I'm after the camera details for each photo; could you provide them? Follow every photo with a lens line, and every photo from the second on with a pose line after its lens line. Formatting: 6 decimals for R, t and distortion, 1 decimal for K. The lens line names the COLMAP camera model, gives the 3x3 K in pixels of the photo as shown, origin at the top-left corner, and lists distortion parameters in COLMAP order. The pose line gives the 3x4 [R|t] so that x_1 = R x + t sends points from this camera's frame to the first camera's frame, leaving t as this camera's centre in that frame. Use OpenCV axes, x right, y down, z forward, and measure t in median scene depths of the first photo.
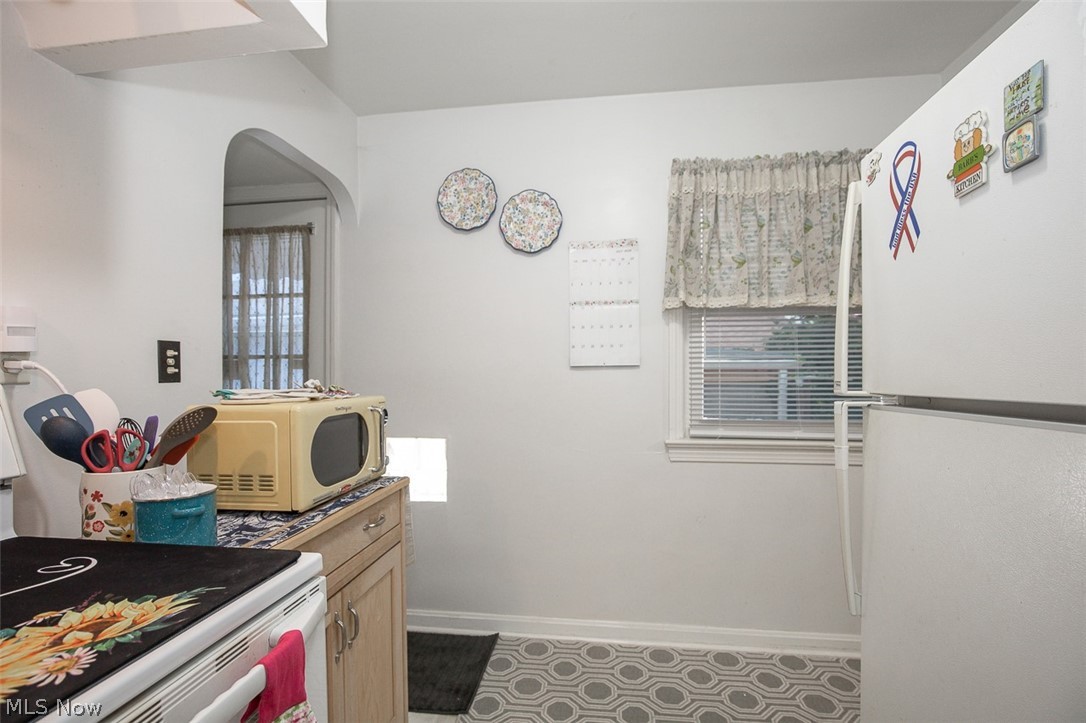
lens RADIAL K [[500.6, 0, 542.2], [0, 500.6, 372.5], [0, 0, 1]] dist [-0.017067, 0.004467]
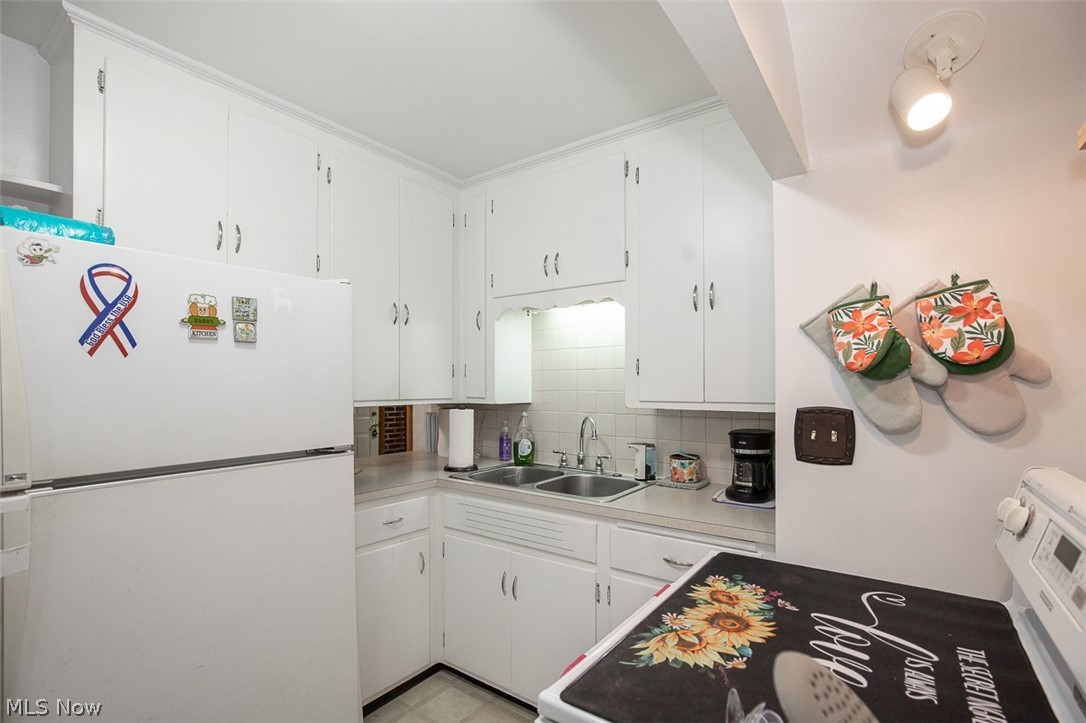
lens RADIAL K [[500.6, 0, 553.4], [0, 500.6, 388.2], [0, 0, 1]] dist [-0.017067, 0.004467]
pose [[-0.893793, 0.001151, 0.448478, -0.969610], [0.001117, 0.999999, -0.000342, -0.197316], [-0.448478, 0.000196, -0.893794, 1.999634]]
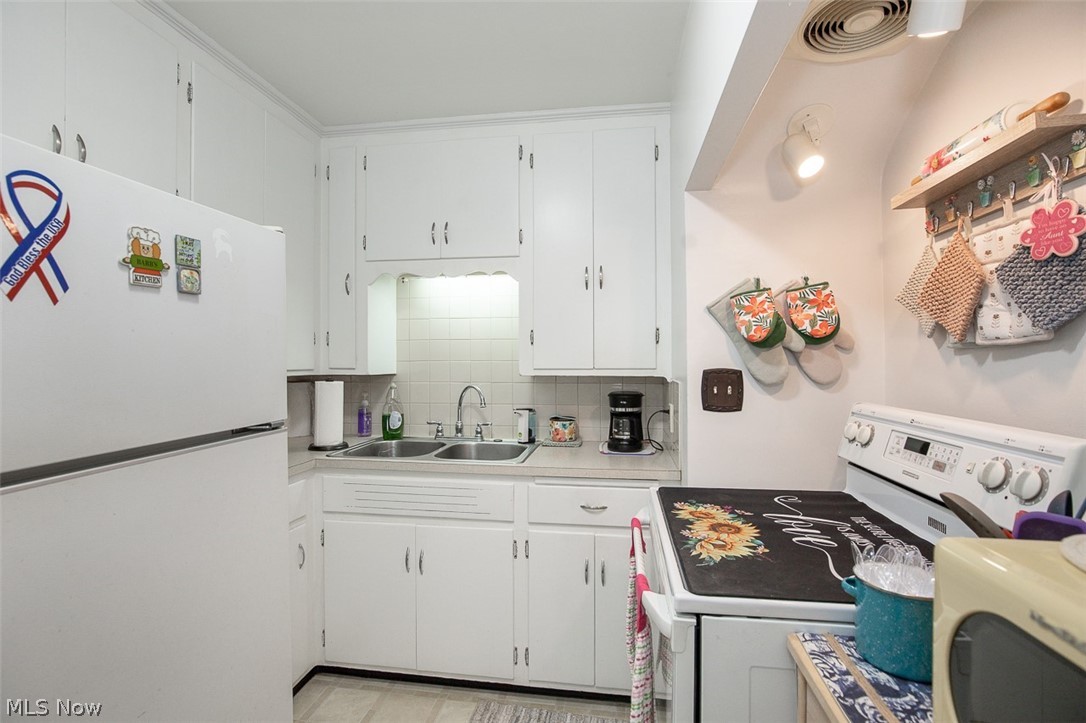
lens RADIAL K [[500.6, 0, 556.8], [0, 500.6, 361.8], [0, 0, 1]] dist [-0.017067, 0.004467]
pose [[-0.999860, 0.005143, -0.015892, -0.192507], [0.005170, 0.999985, -0.001663, -0.160800], [0.015883, -0.001745, -0.999872, 2.341481]]
